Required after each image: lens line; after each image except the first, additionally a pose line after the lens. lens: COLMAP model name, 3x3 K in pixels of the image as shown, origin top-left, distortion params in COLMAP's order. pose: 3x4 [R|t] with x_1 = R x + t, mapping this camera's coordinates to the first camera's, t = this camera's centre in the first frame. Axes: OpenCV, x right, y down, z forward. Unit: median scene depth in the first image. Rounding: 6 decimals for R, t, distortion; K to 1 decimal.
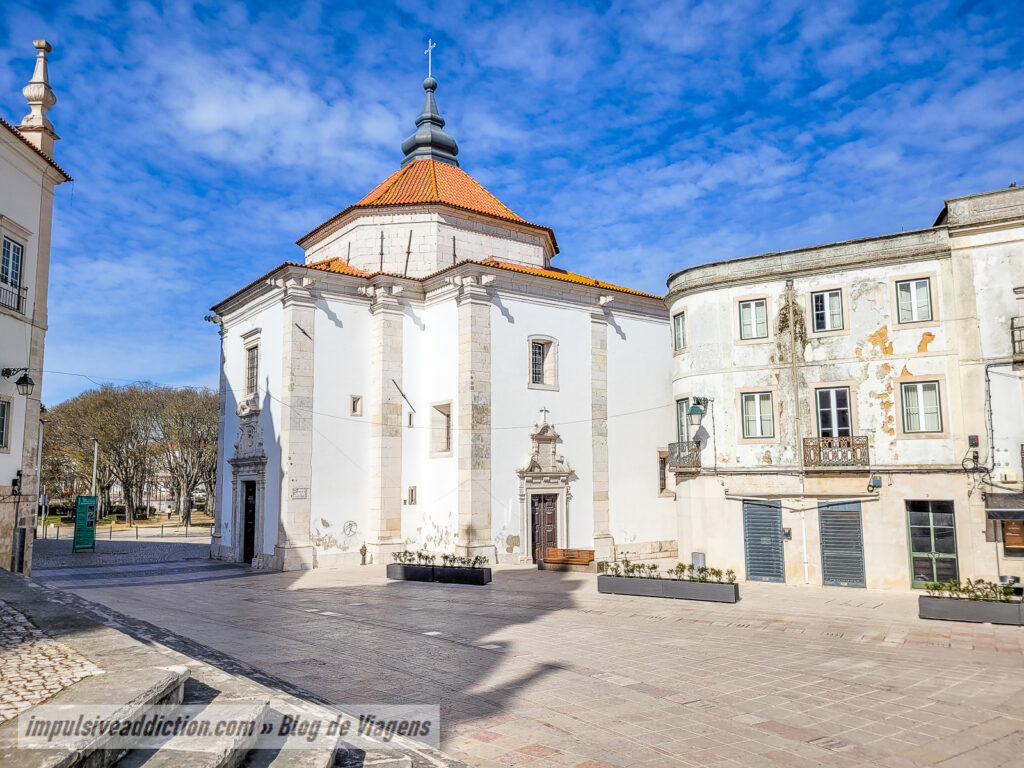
lens RADIAL K [[766.9, 0, 526.2], [0, 766.9, 382.9], [0, 0, 1]] dist [0.042975, -0.030250]
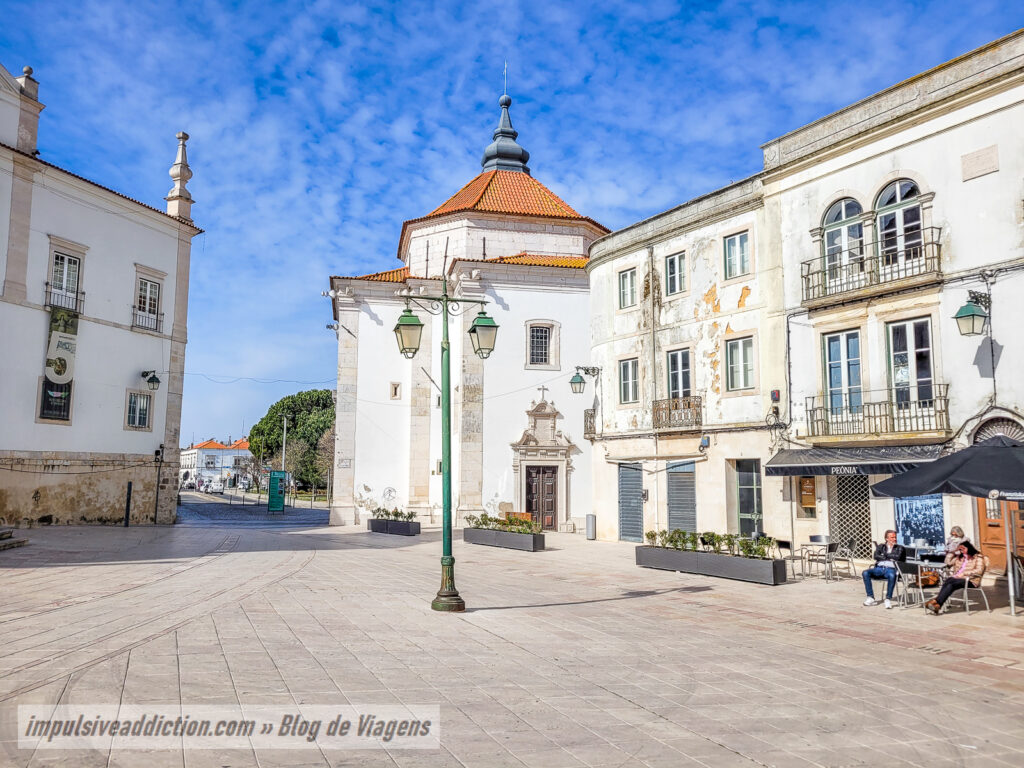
lens RADIAL K [[766.9, 0, 526.2], [0, 766.9, 382.9], [0, 0, 1]] dist [0.042975, -0.030250]
pose [[0.908670, -0.041419, -0.415456, 0.615564], [0.041915, 0.999090, -0.007928, 0.047622], [0.415406, -0.010210, 0.909579, 0.008414]]
